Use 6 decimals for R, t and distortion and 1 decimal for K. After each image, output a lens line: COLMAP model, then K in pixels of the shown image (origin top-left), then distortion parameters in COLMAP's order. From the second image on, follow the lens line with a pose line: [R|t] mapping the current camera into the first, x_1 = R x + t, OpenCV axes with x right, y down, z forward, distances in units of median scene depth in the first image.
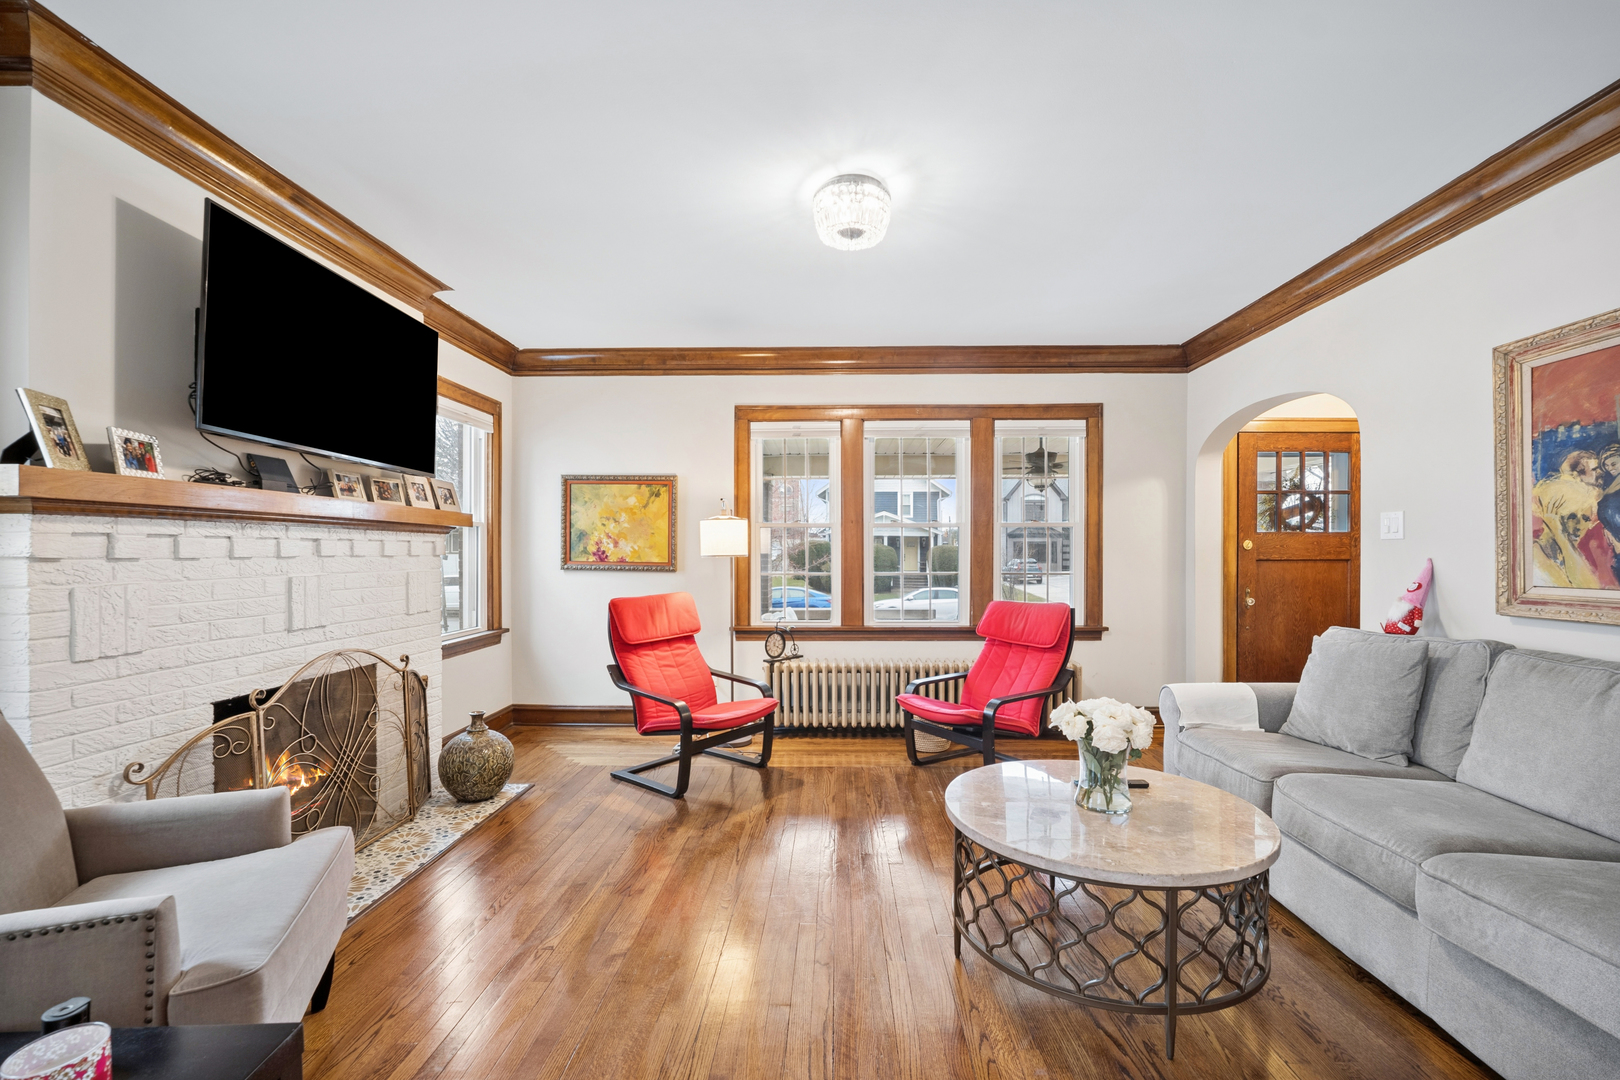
lens RADIAL K [[677.2, 0, 809.5], [0, 677.2, 547.8], [0, 0, 1]] dist [-0.010644, 0.000058]
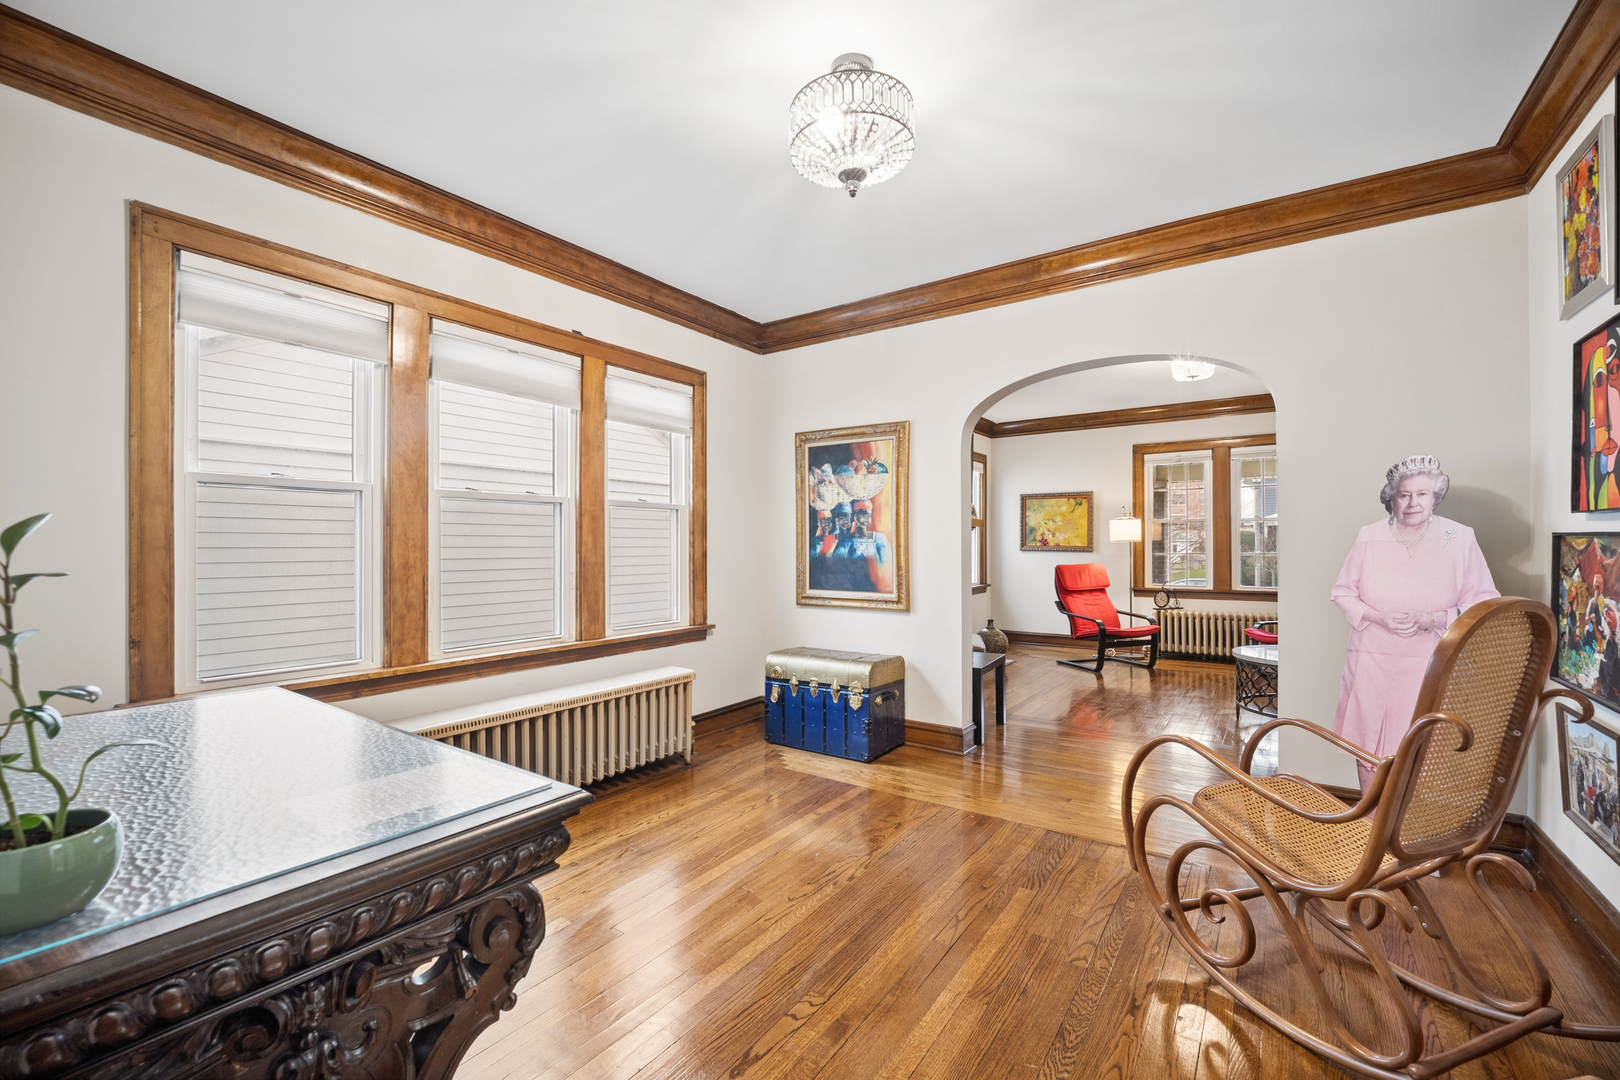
lens RADIAL K [[677.2, 0, 809.5], [0, 677.2, 547.8], [0, 0, 1]] dist [-0.010644, 0.000058]
pose [[0.842156, -0.000512, -0.539234, 0.102473], [0.002880, 0.999990, 0.003549, 0.018425], [0.539226, -0.004541, 0.842149, -0.723965]]
